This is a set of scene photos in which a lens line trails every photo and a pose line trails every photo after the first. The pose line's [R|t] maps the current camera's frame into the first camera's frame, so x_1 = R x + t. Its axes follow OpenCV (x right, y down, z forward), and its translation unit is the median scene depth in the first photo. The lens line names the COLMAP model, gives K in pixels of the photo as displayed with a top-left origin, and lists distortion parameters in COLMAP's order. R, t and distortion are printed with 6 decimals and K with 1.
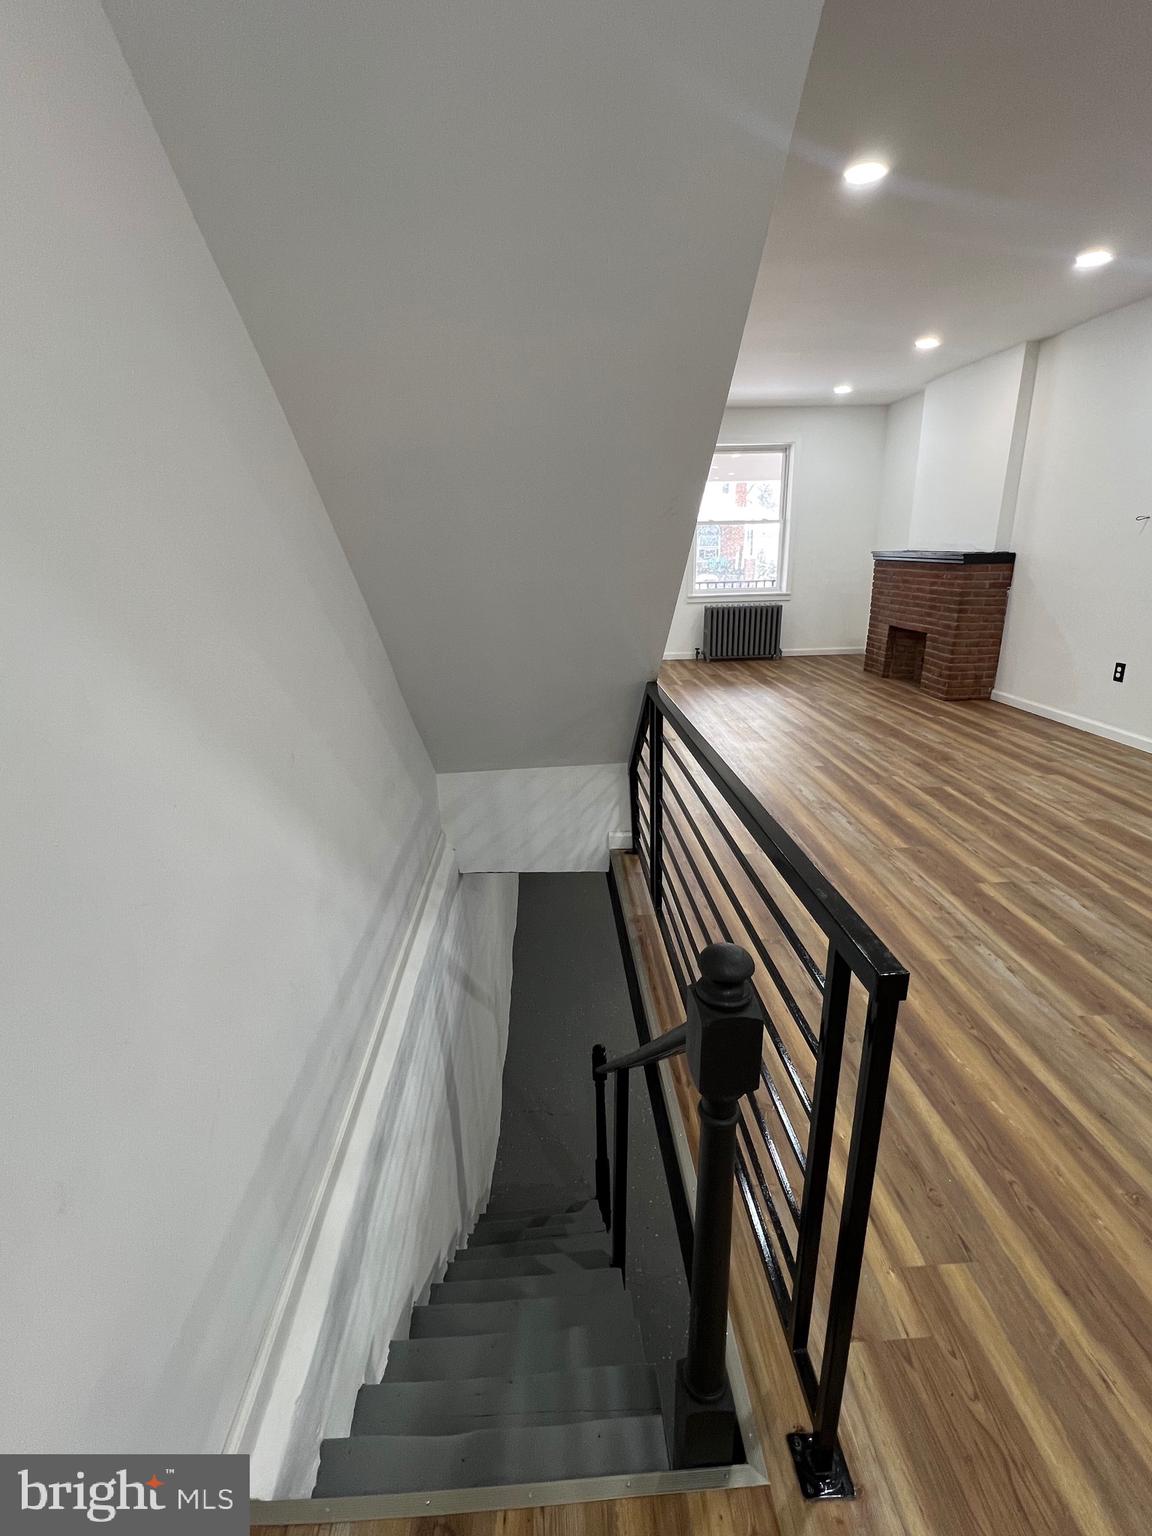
lens RADIAL K [[701.7, 0, 577.4], [0, 701.7, 765.7], [0, 0, 1]] dist [-0.001467, 0.000267]
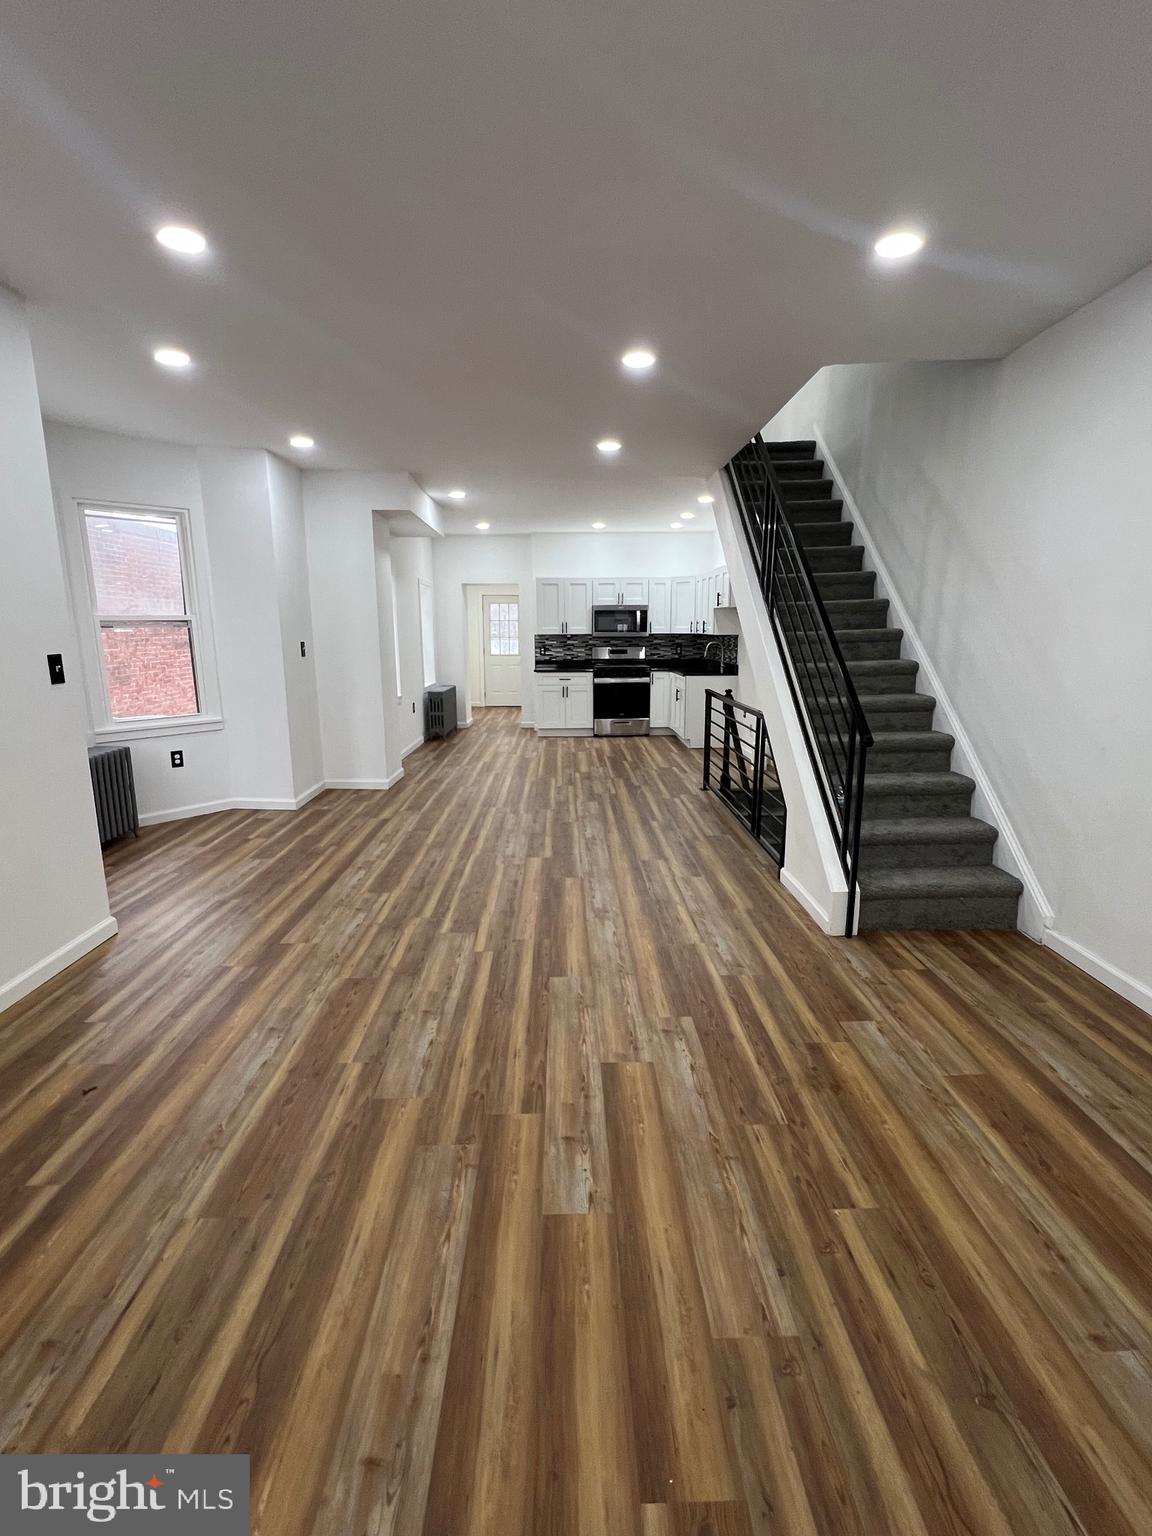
lens RADIAL K [[701.7, 0, 583.3], [0, 701.7, 764.4], [0, 0, 1]] dist [-0.001467, 0.000267]
pose [[-0.999462, 0.022686, 0.023678, 0.254424], [0.031300, 0.875294, 0.482577, -0.420935], [-0.009778, 0.483059, -0.875533, 1.257339]]
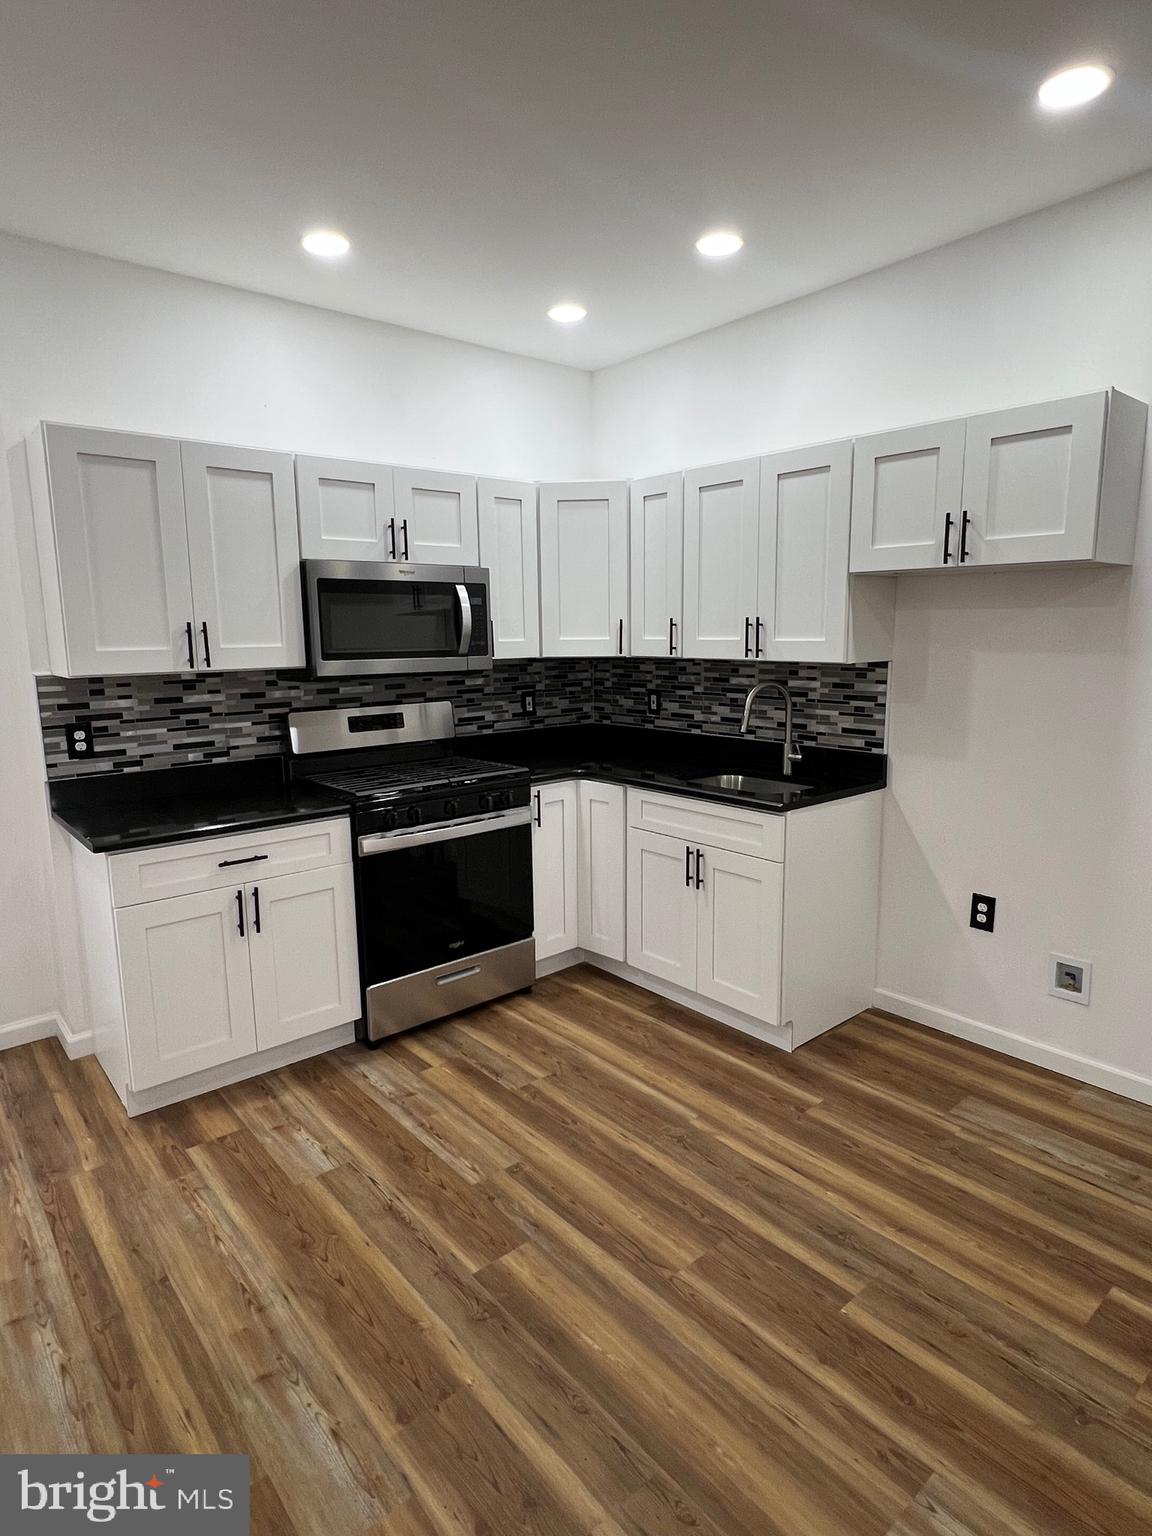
lens RADIAL K [[858.2, 0, 583.4], [0, 858.2, 761.7], [0, 0, 1]] dist [-0.003661, 0.000728]
pose [[-0.792925, 0.124874, -0.596386, 0.476548], [-0.157520, 0.903493, 0.398608, -0.045246], [0.588606, 0.410009, -0.696732, 0.050935]]
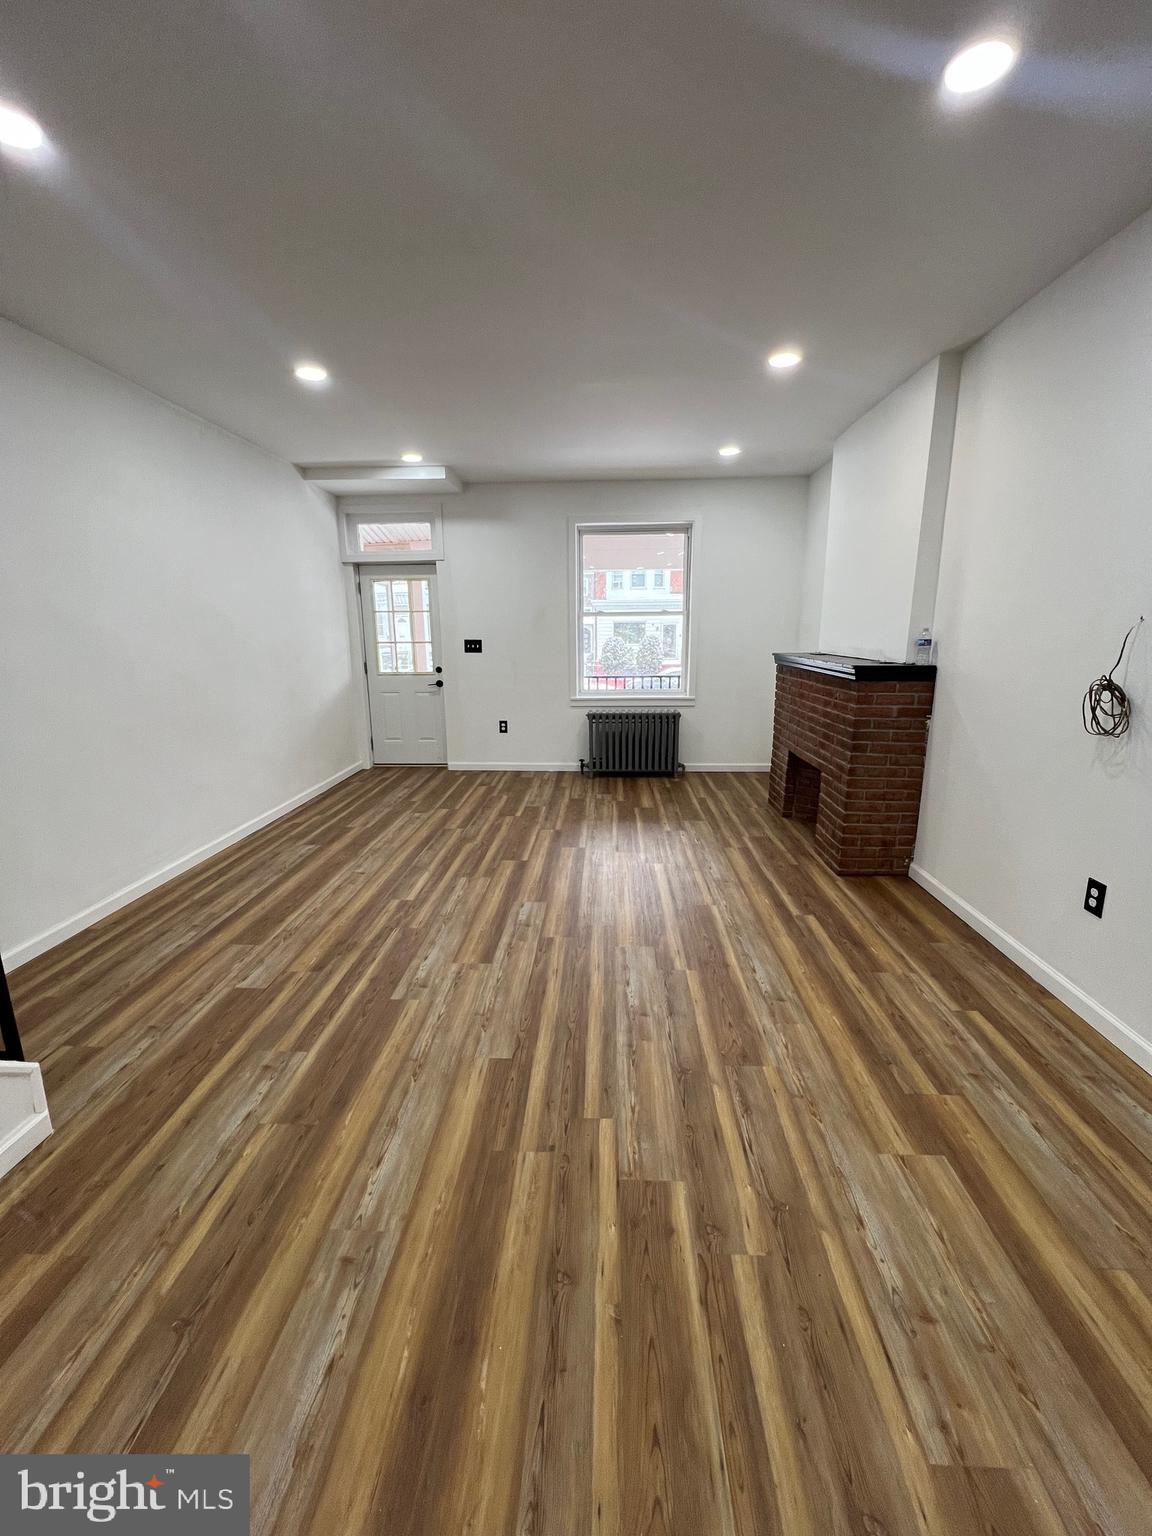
lens RADIAL K [[613.6, 0, 579.6], [0, 613.6, 763.6], [0, 0, 1]] dist [0.003490, -0.000588]
pose [[0.995164, 0.033372, -0.092386, 0.373849], [-0.041155, 0.995645, -0.083654, -0.160797], [0.089192, 0.087052, 0.992203, 0.434161]]
